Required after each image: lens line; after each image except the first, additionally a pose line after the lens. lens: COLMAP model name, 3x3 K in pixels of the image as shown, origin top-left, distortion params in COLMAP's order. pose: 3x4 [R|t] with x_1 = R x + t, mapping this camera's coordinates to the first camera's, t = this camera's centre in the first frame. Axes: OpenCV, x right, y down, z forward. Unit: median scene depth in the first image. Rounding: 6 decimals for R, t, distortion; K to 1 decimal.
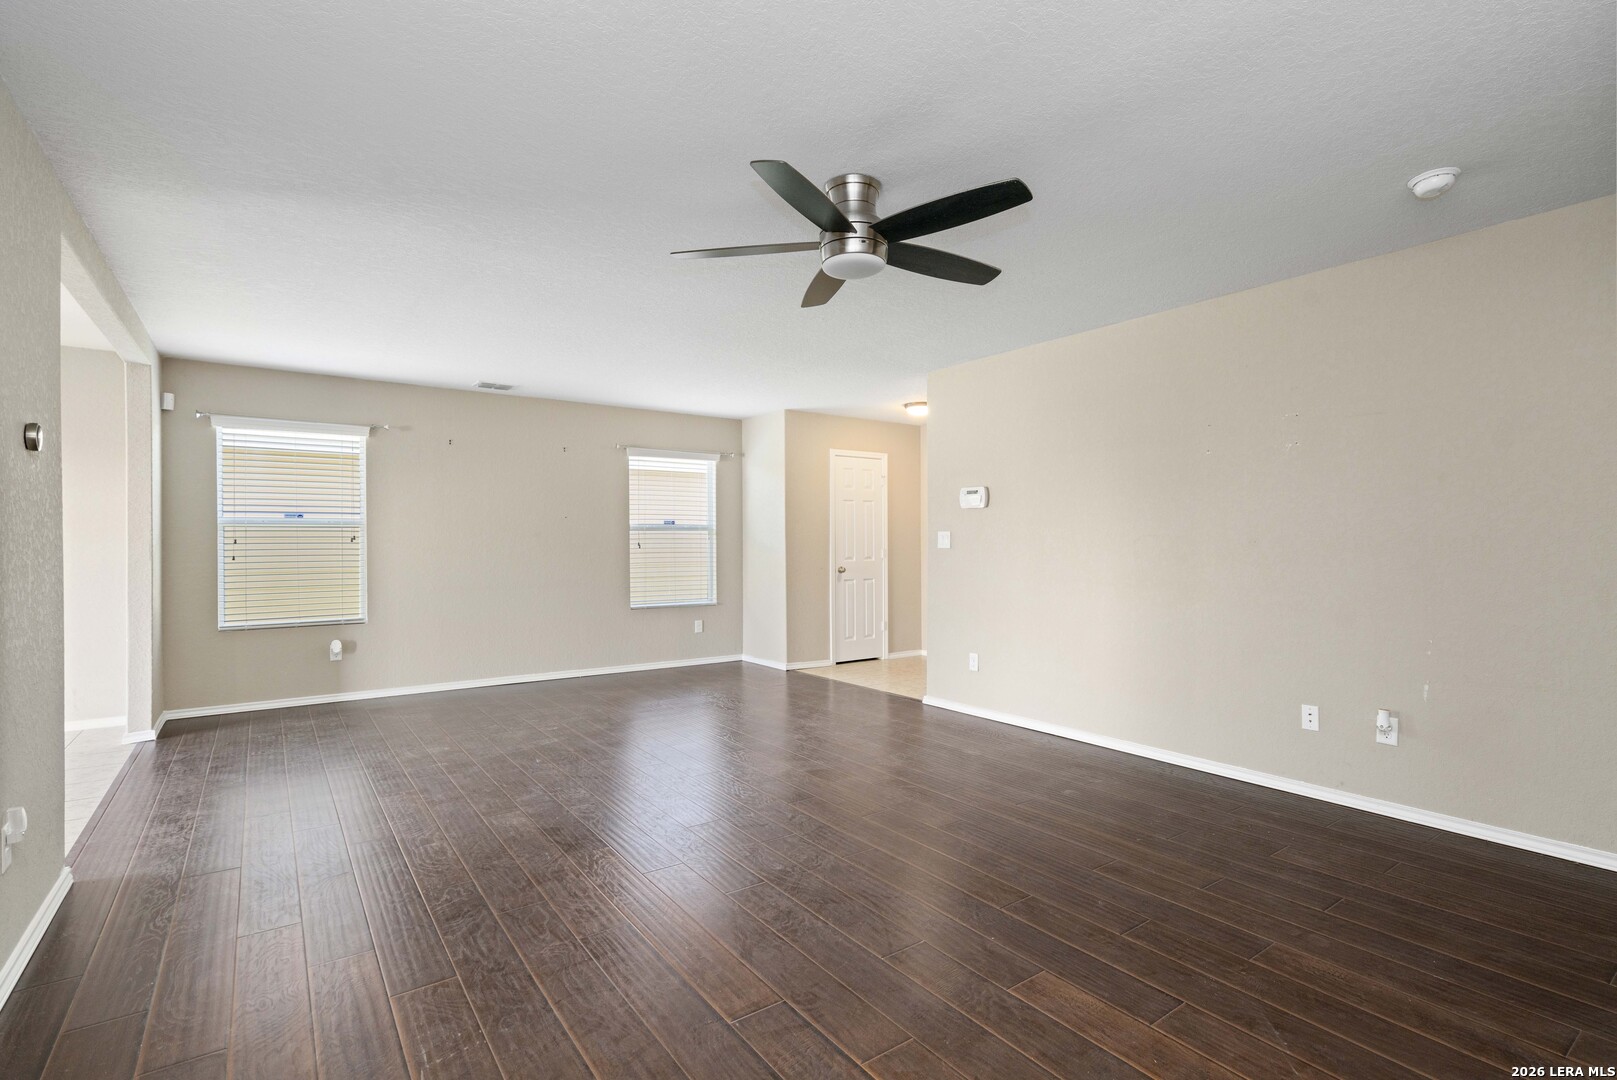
lens RADIAL K [[763.0, 0, 808.5], [0, 763.0, 540.0], [0, 0, 1]] dist [0.001350, 0.000266]
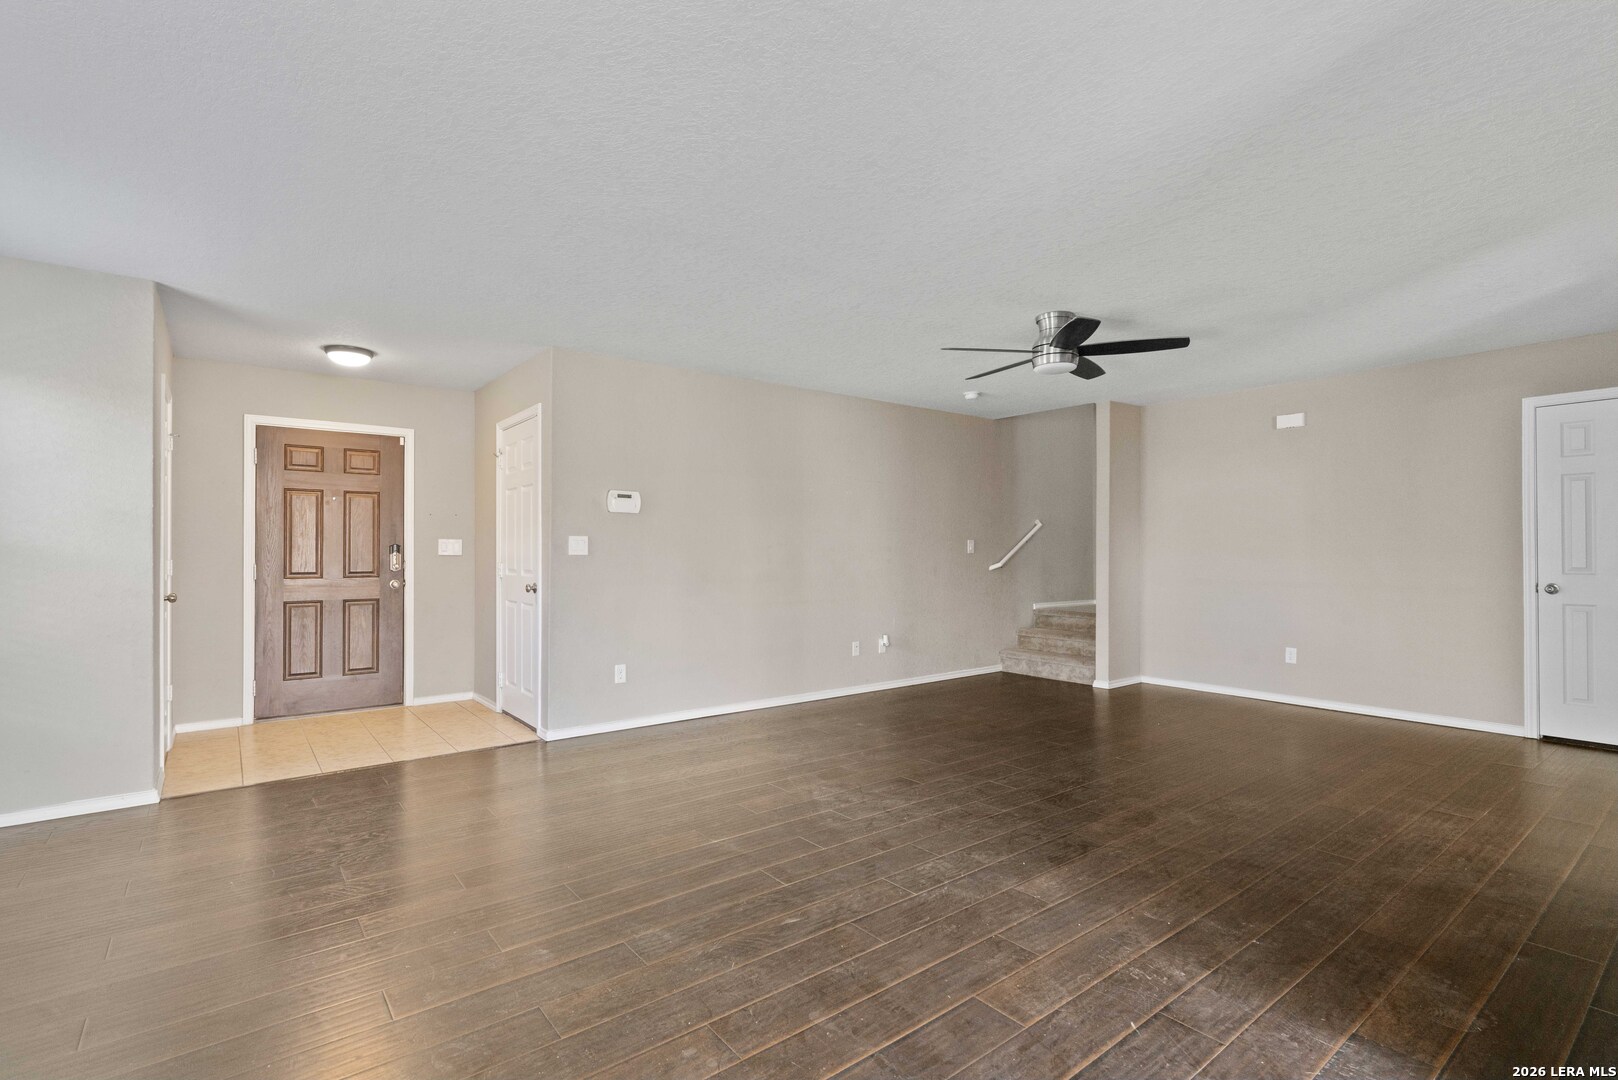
lens RADIAL K [[755.6, 0, 810.0], [0, 755.6, 535.5], [0, 0, 1]] dist [-0.002128, -0.000114]
pose [[-0.046440, 0.024631, 0.998617, -1.052403], [-0.003954, 0.999684, -0.024841, 0.013474], [-0.998913, -0.005102, -0.046328, 1.142998]]
